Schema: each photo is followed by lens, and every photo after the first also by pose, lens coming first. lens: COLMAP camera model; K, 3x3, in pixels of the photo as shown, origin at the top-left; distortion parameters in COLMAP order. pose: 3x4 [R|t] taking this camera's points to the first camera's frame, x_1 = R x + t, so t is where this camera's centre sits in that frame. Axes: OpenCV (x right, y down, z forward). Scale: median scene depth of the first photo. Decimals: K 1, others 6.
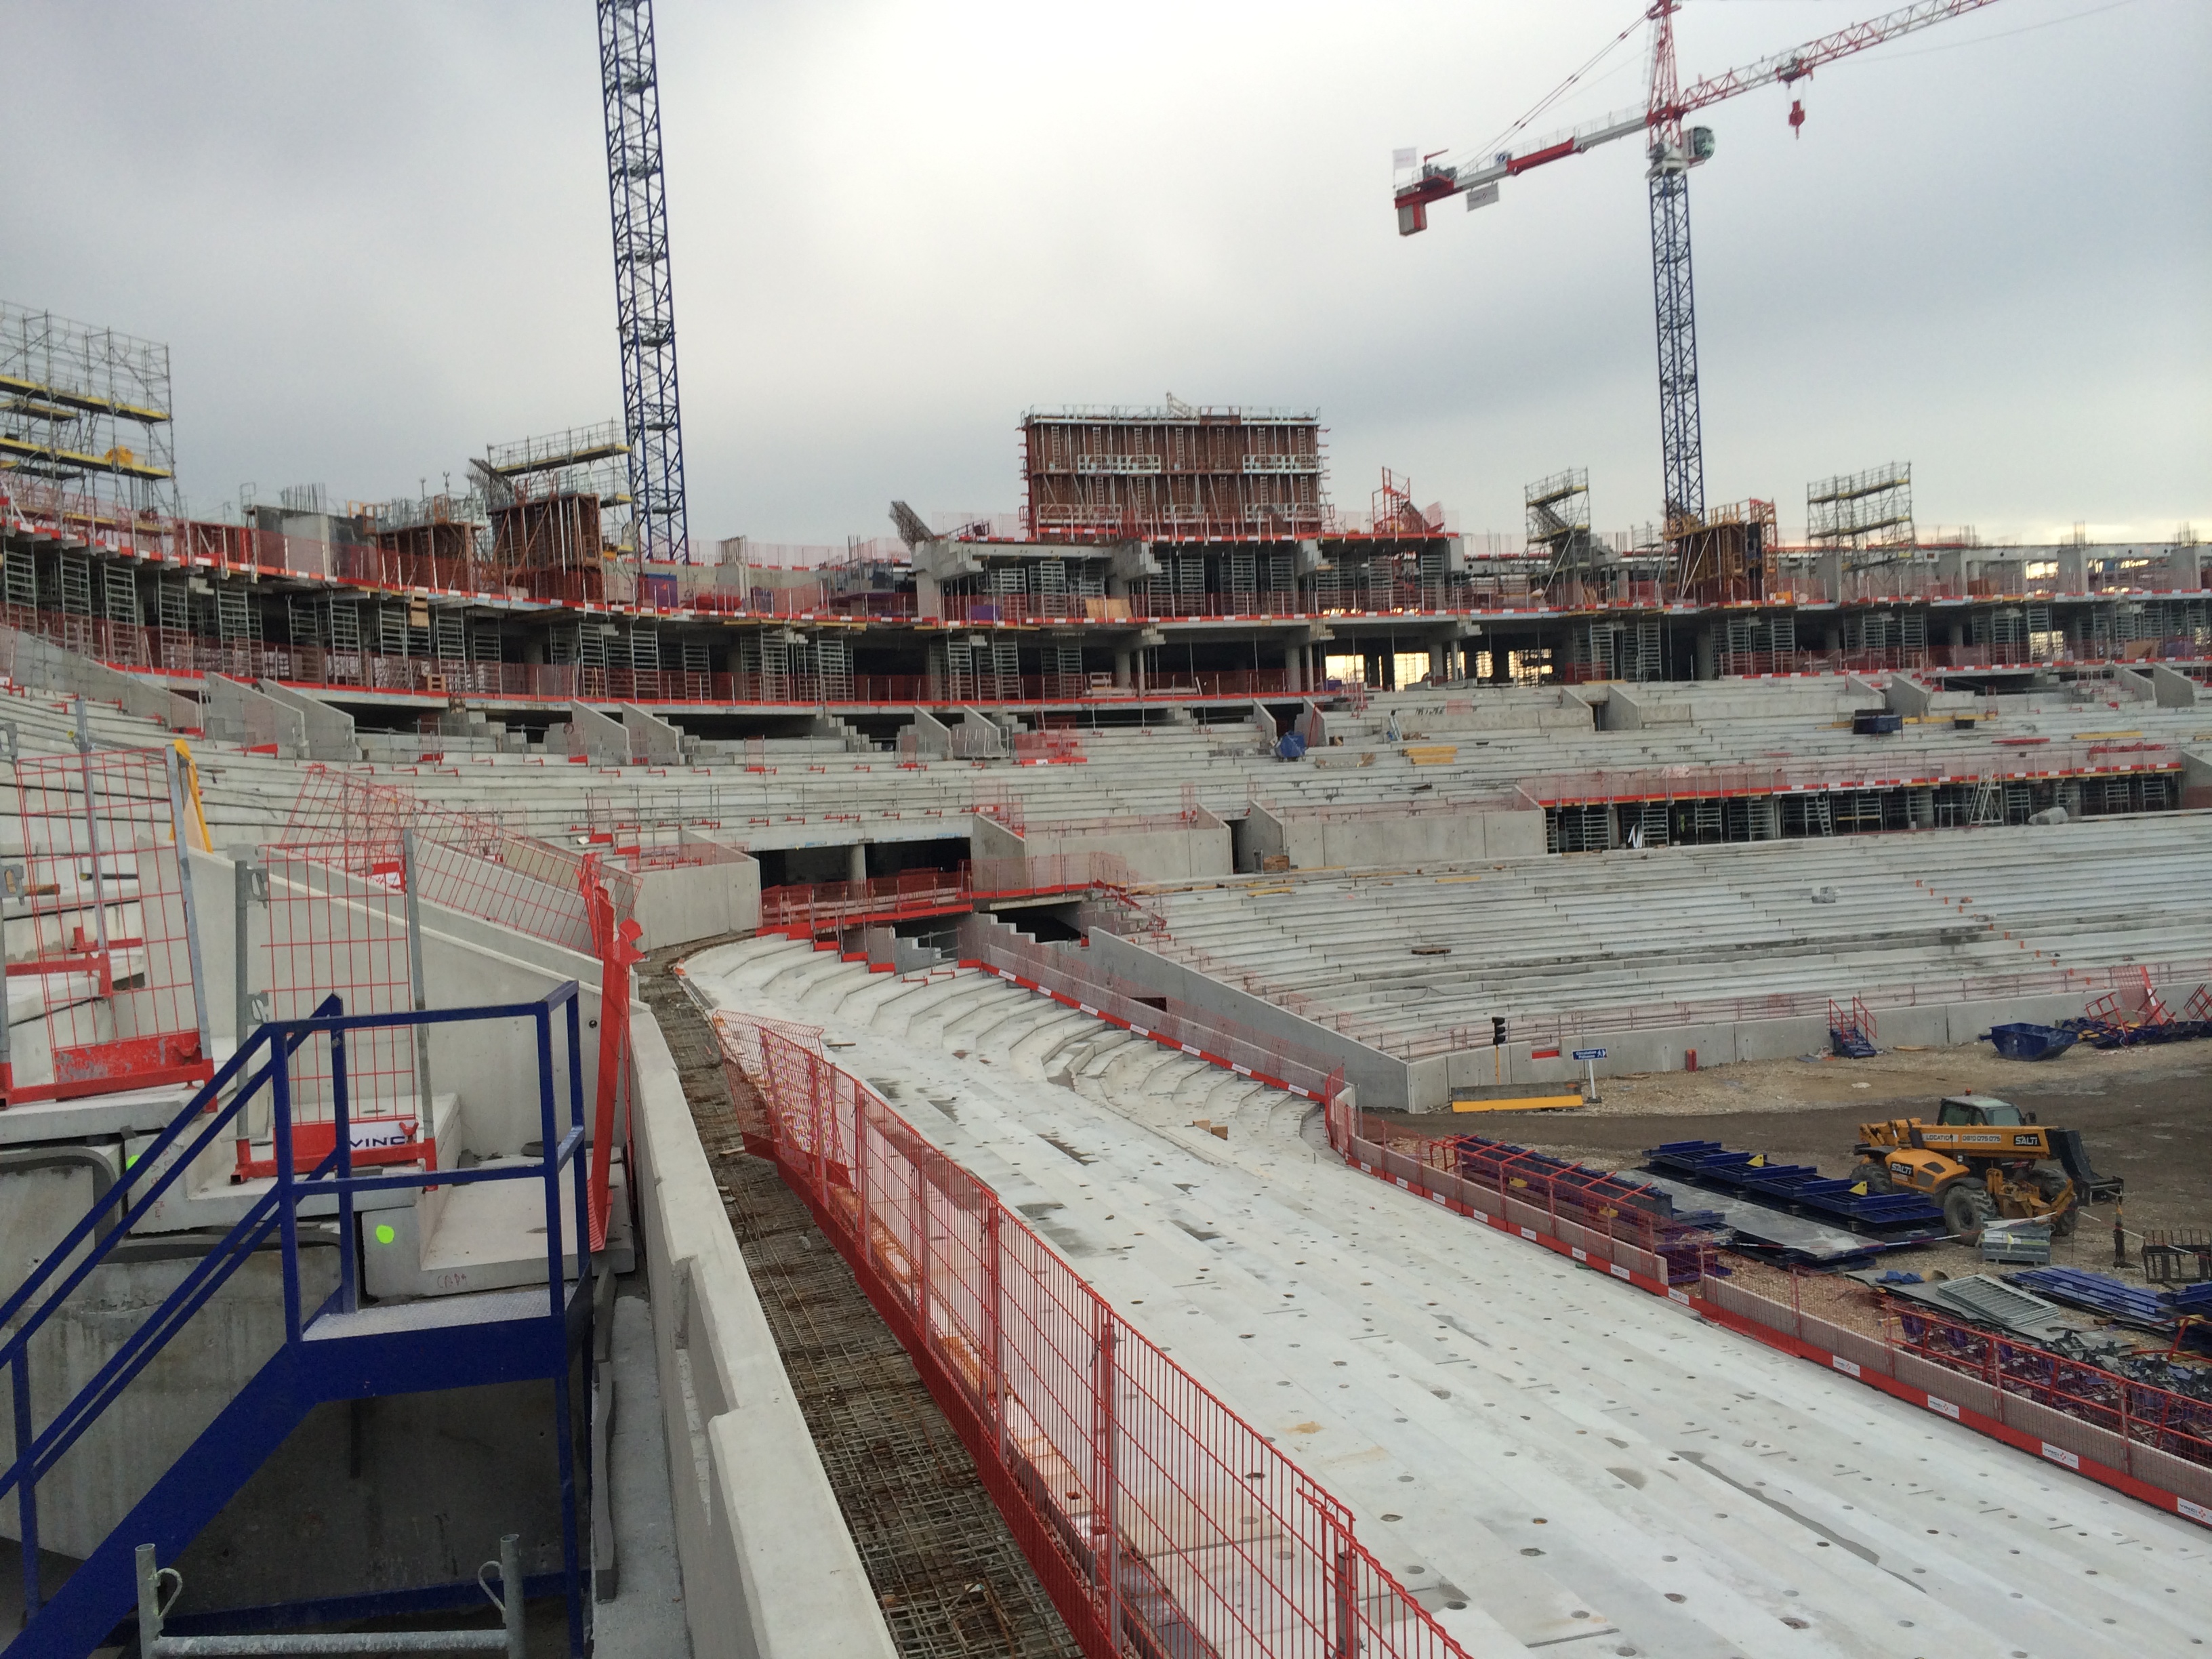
lens RADIAL K [[1889.7, 0, 1100.5], [0, 1889.7, 838.6], [0, 0, 1]] dist [0.091727, -0.122510]
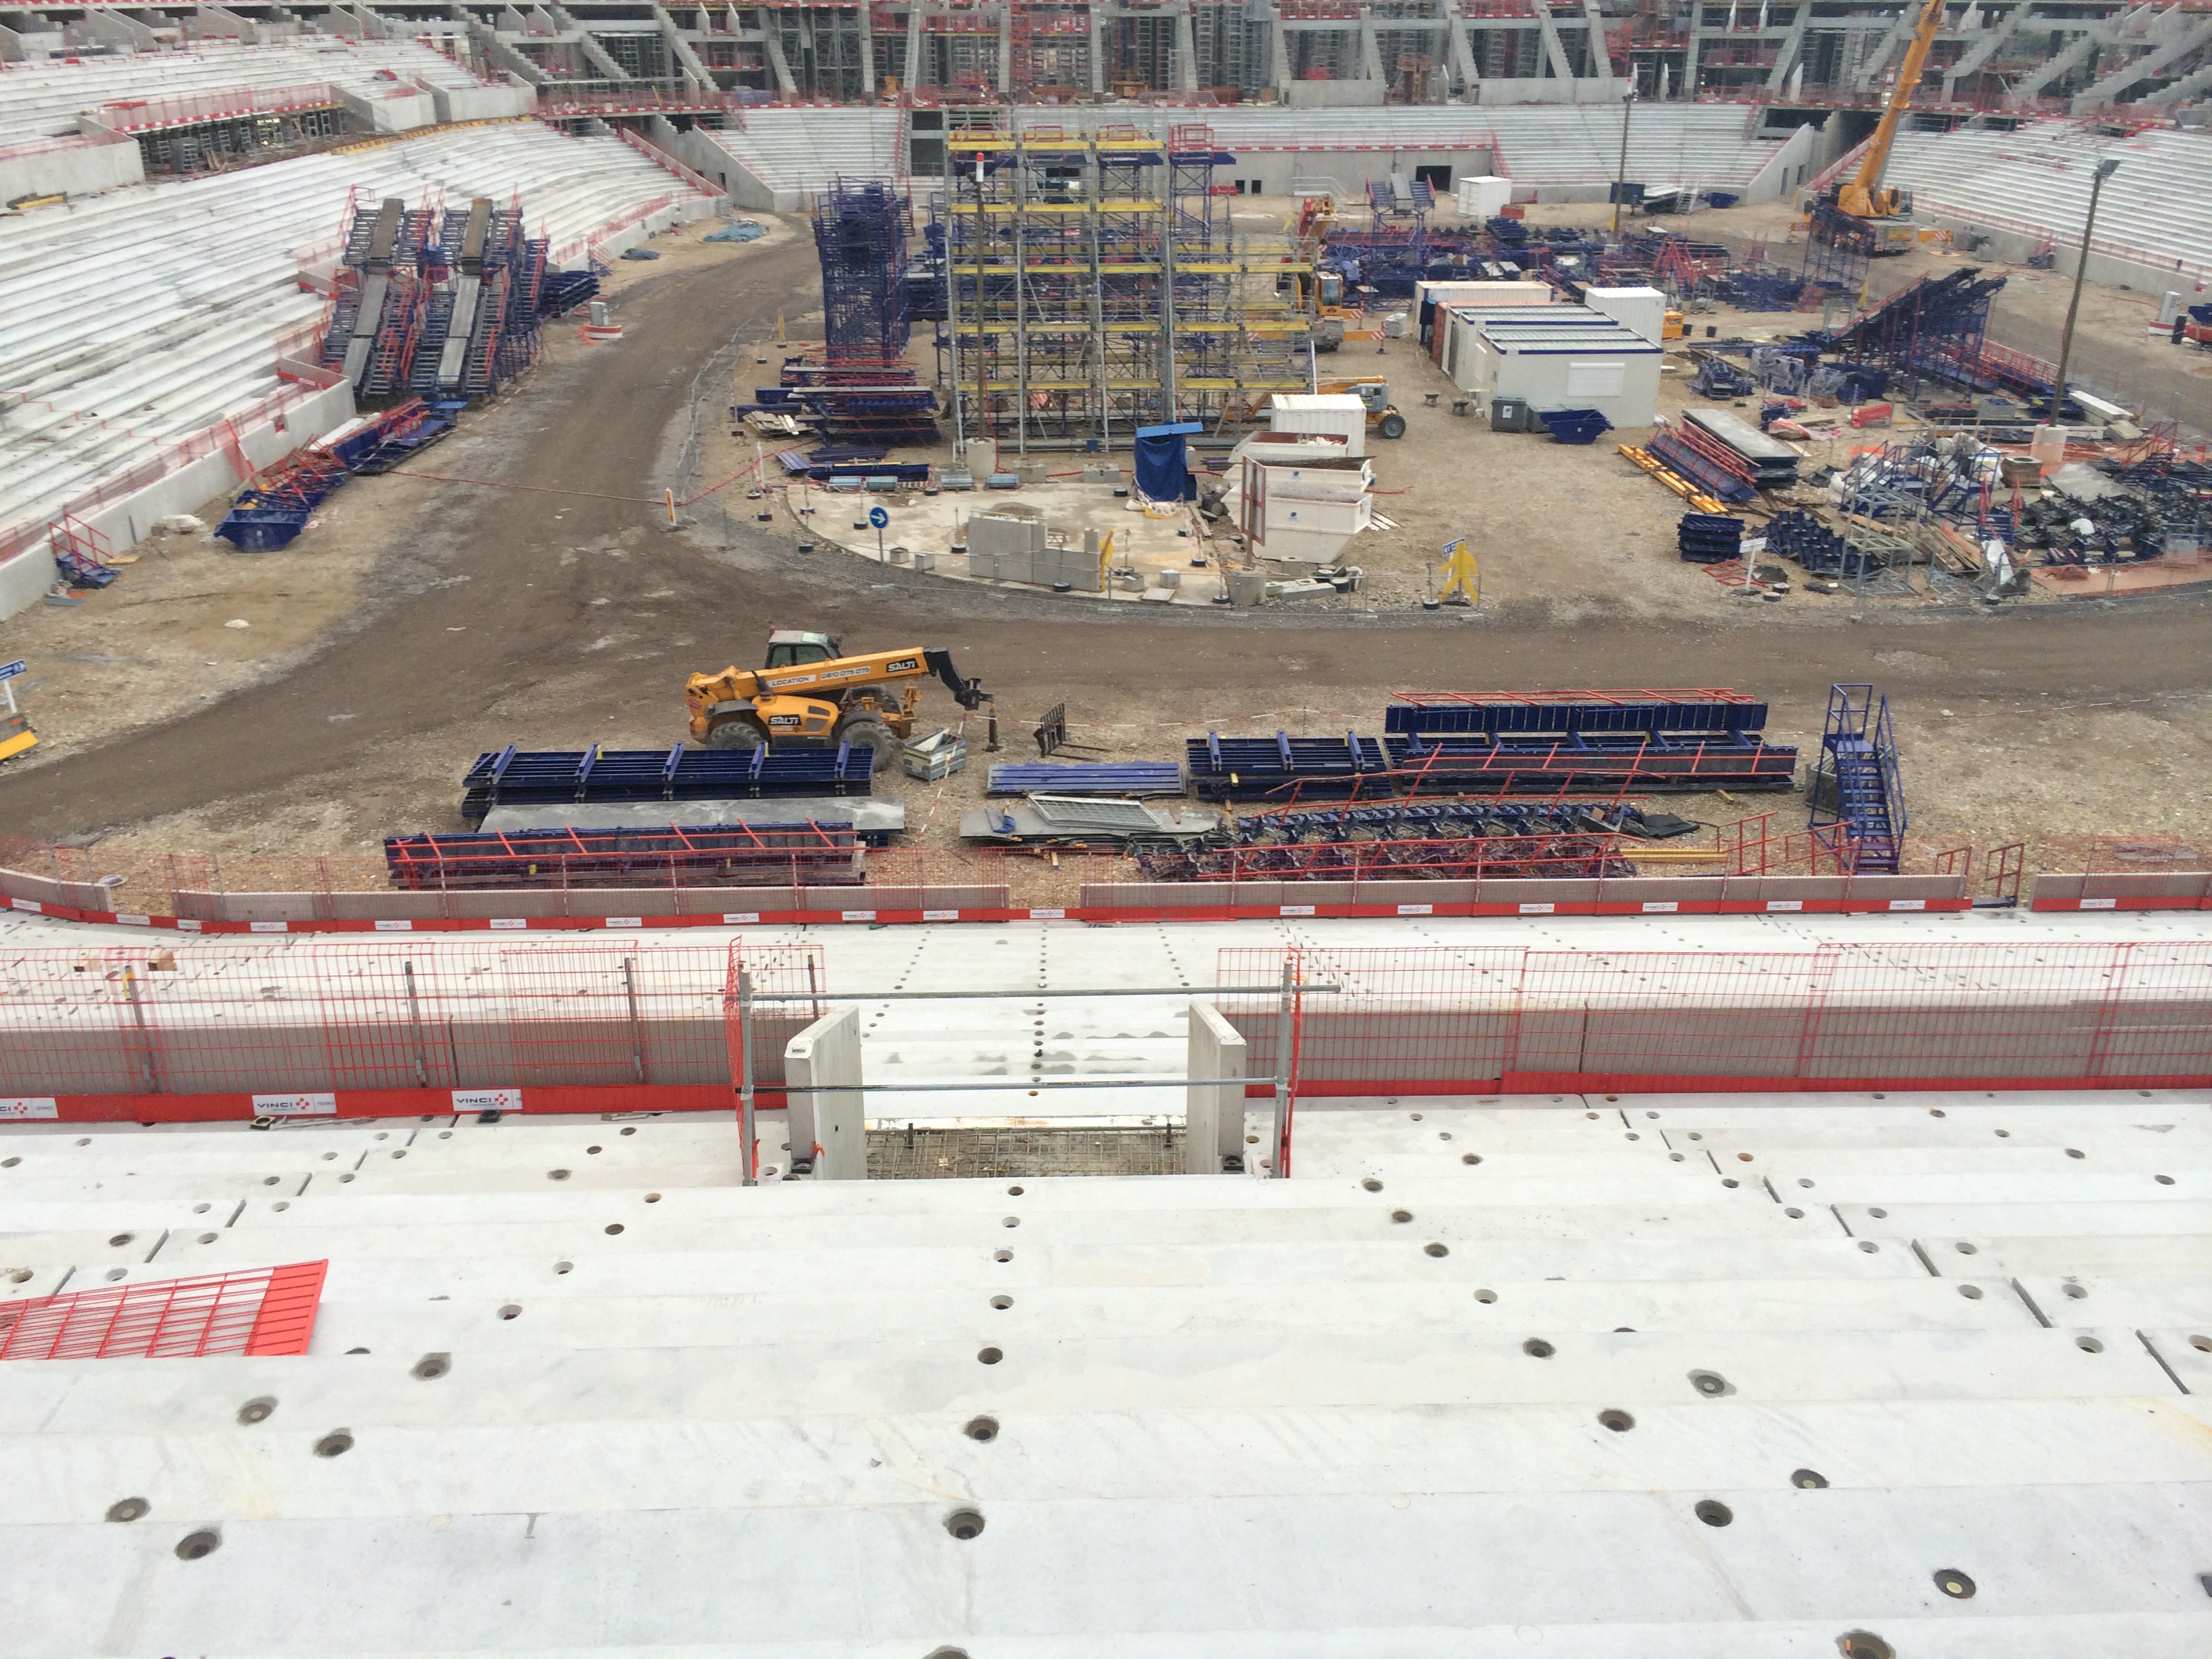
lens RADIAL K [[1889.7, 0, 1101.2], [0, 1889.7, 818.4], [0, 0, 1]] dist [0.091727, -0.122510]
pose [[0.242733, -0.335203, 0.910340, -0.209844], [0.003705, 0.938719, 0.344665, -0.055179], [-0.970086, -0.080289, 0.229100, 0.260571]]
